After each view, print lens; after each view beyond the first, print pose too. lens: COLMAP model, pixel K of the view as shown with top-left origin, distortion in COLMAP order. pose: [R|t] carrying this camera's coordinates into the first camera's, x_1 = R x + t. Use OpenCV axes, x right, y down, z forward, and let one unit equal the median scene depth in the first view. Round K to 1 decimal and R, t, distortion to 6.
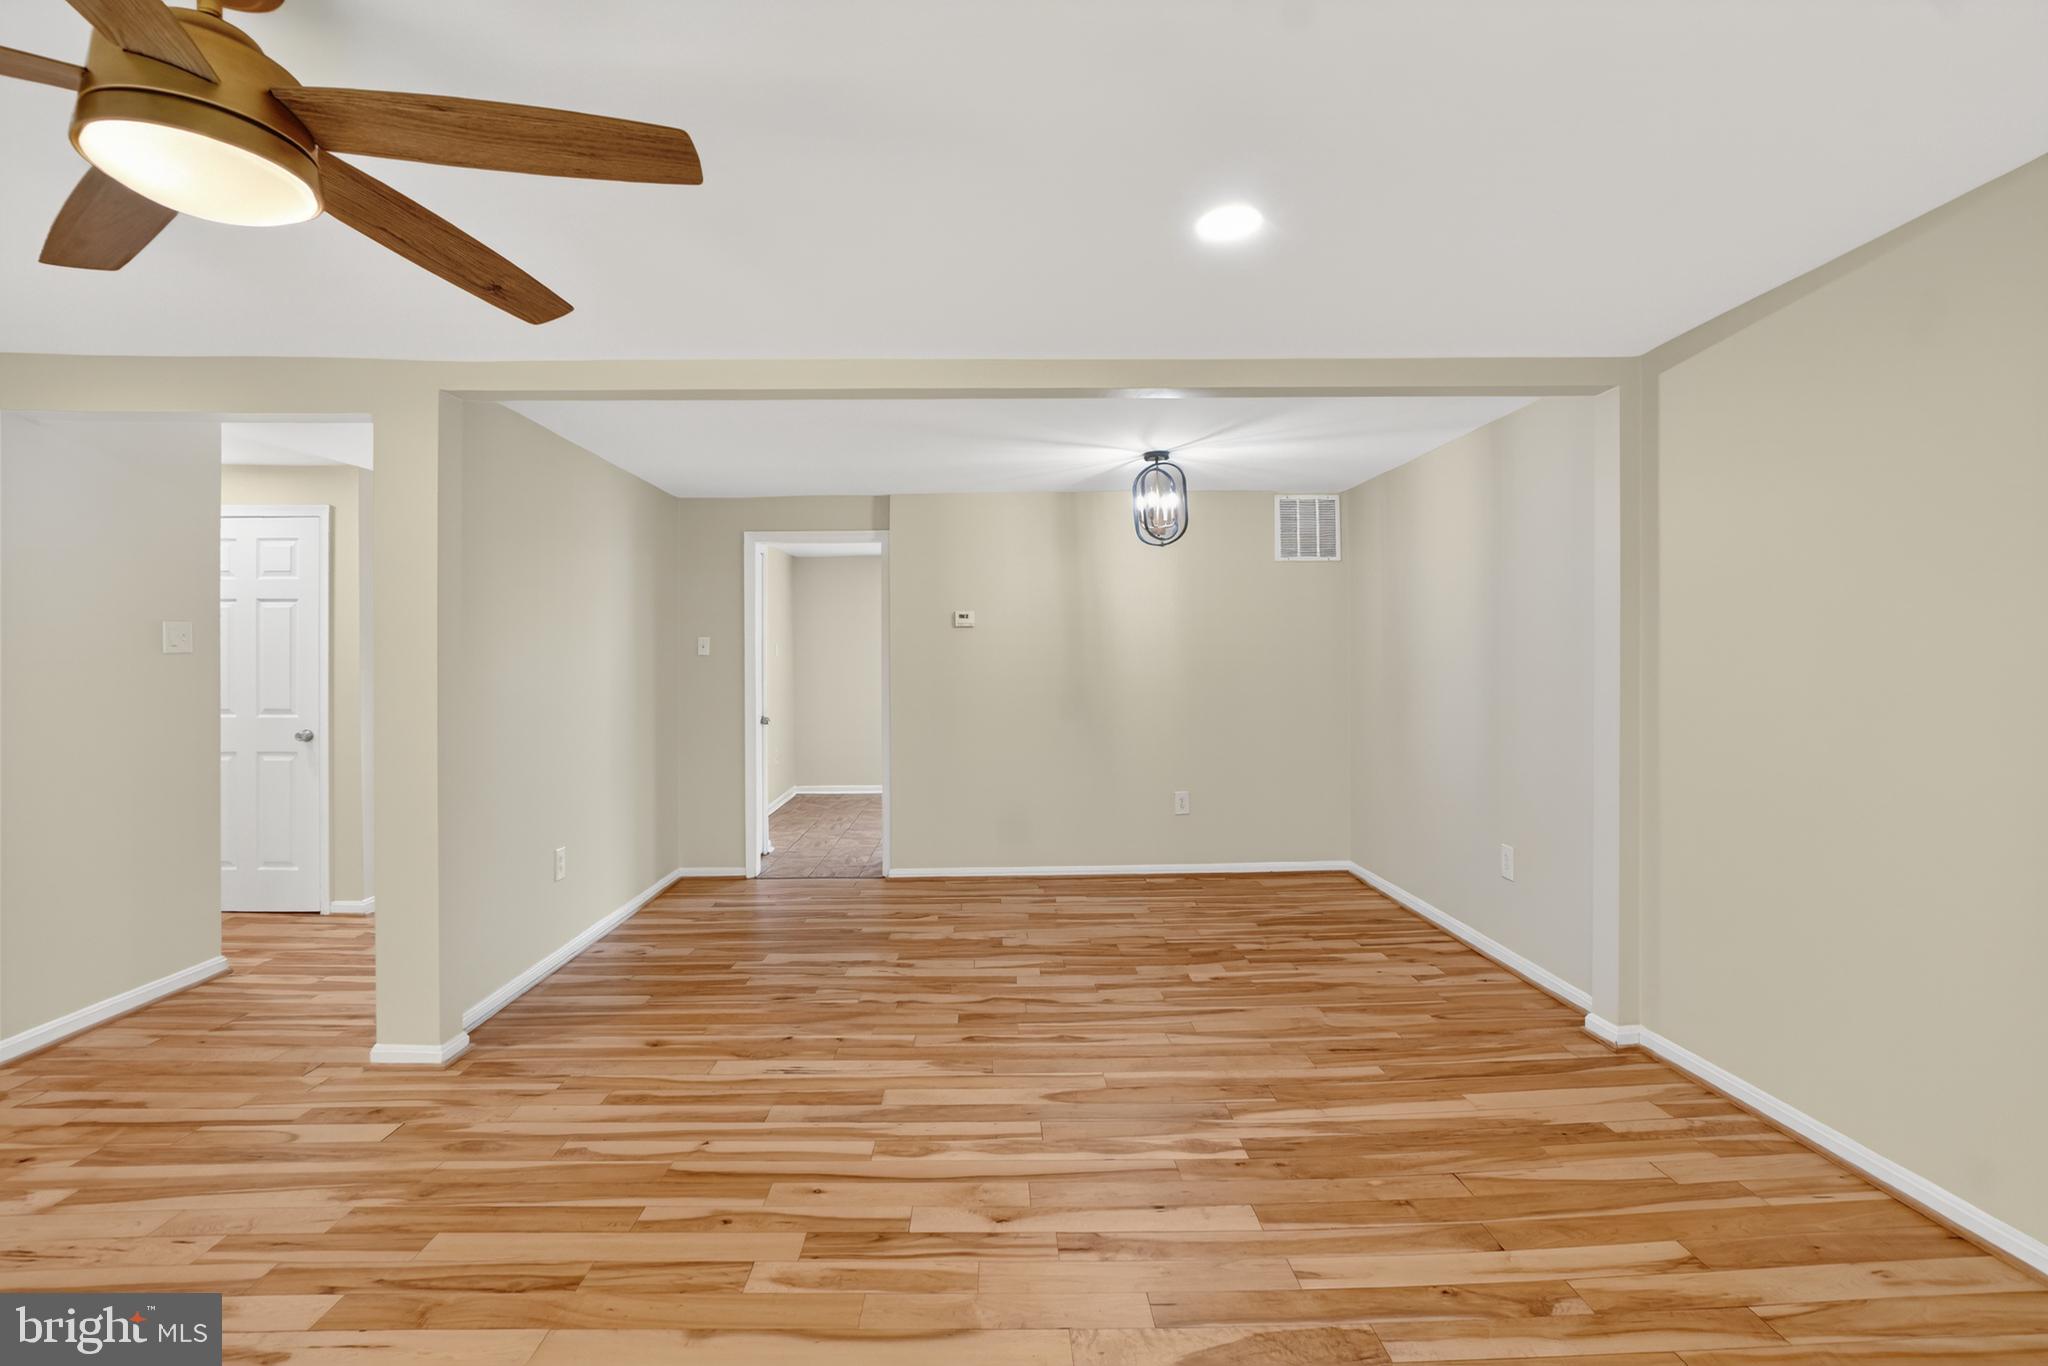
lens RADIAL K [[928.8, 0, 1018.4], [0, 928.8, 664.6], [0, 0, 1]] dist [-0.054285, 0.018291]
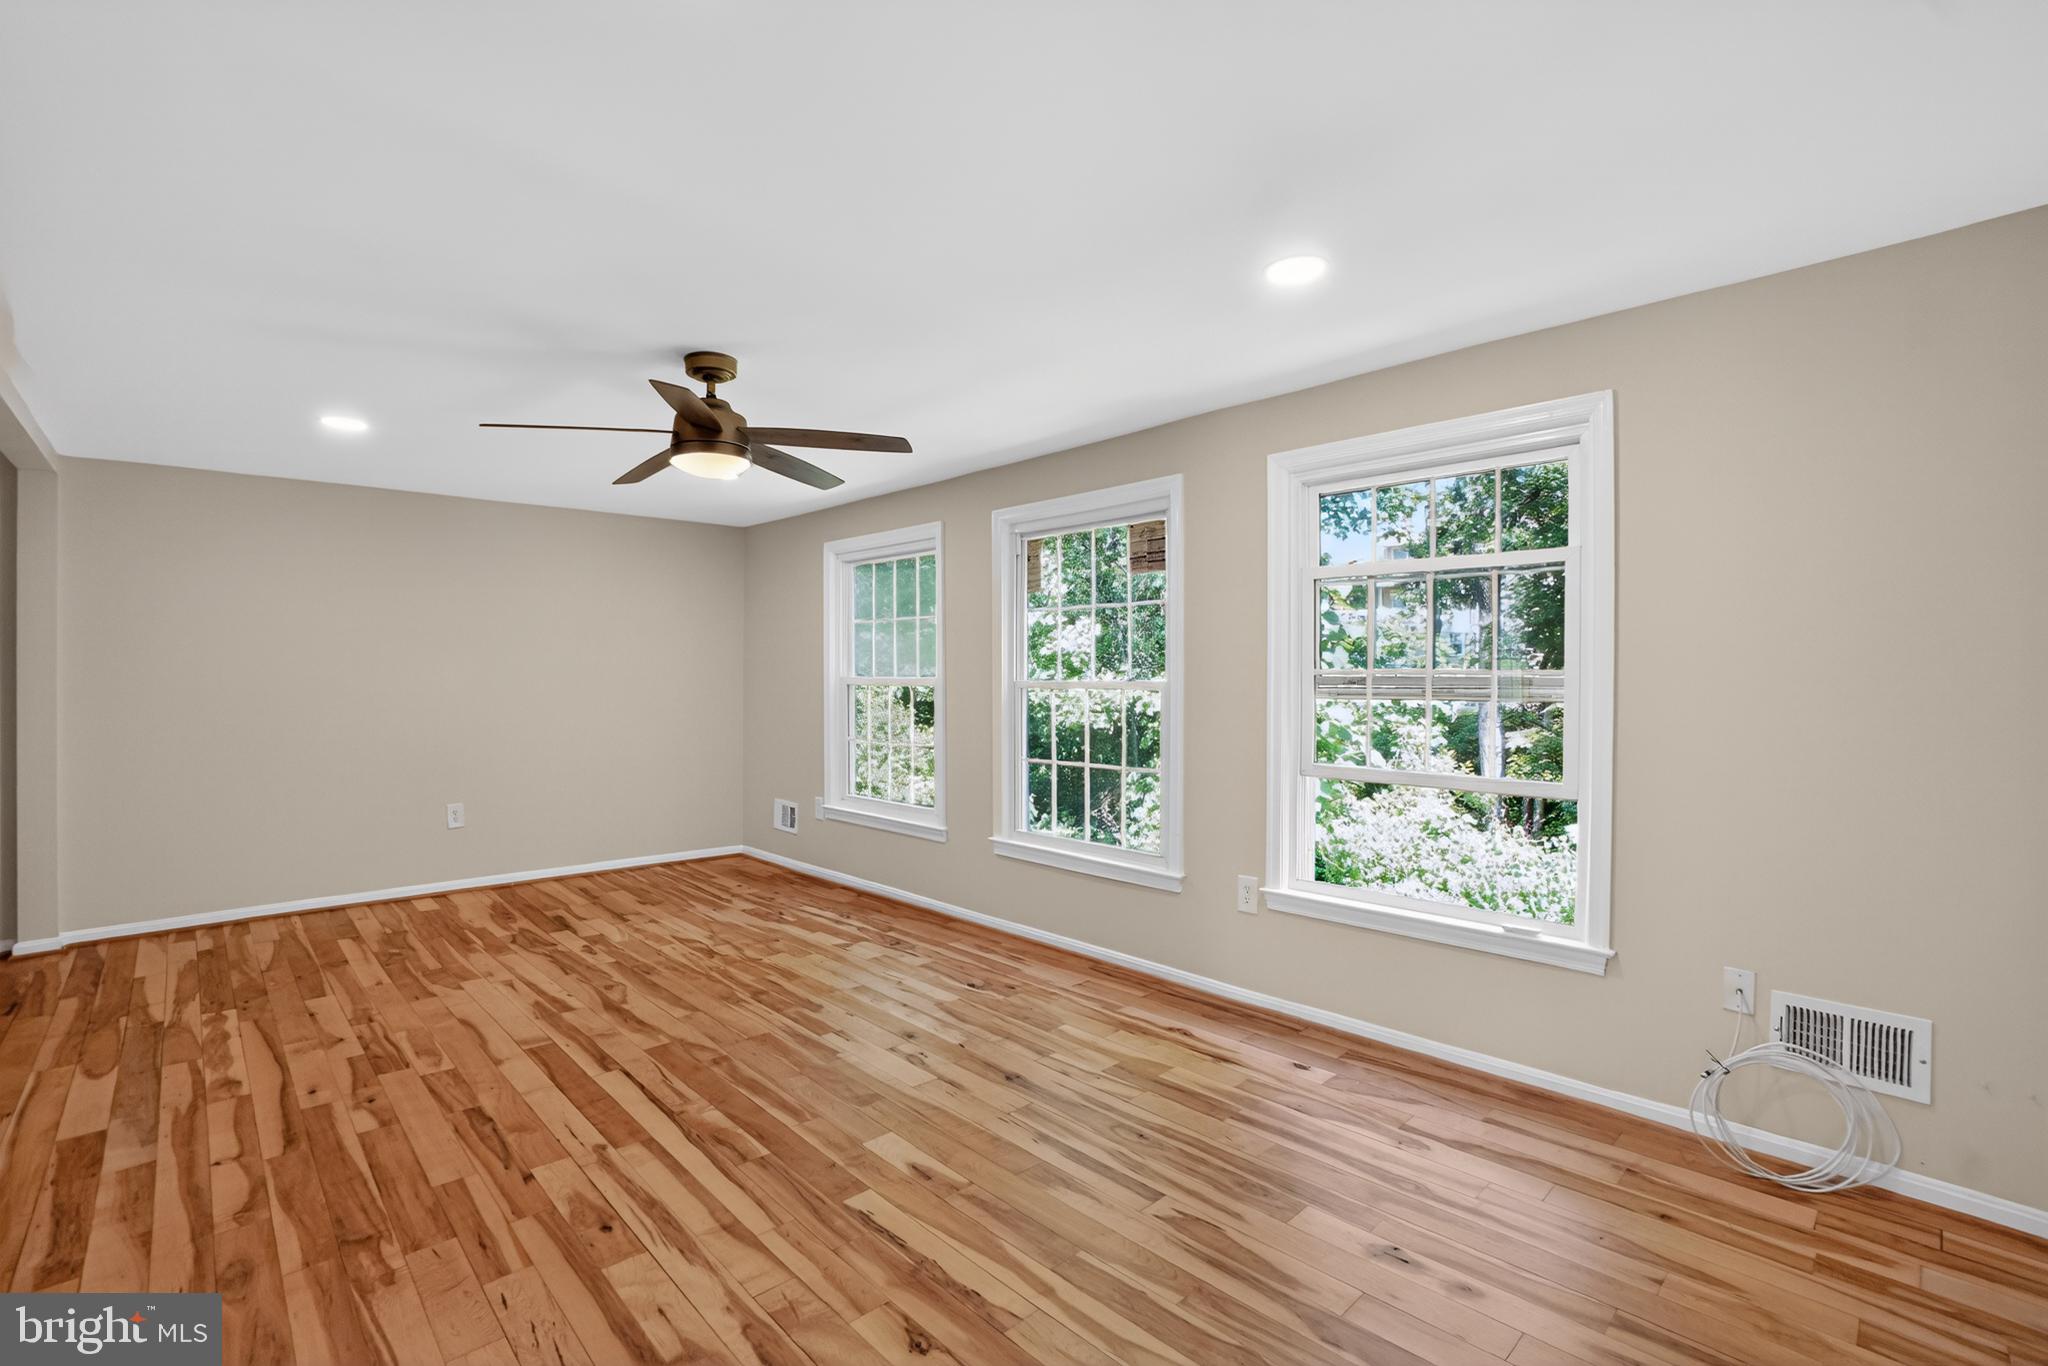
lens RADIAL K [[928.8, 0, 1008.5], [0, 928.8, 673.3], [0, 0, 1]] dist [-0.054285, 0.018291]
pose [[-0.664690, 0.008480, 0.747071, -1.369439], [0.001150, 0.999946, -0.010327, 0.016575], [-0.747118, -0.006005, -0.664664, 0.857326]]
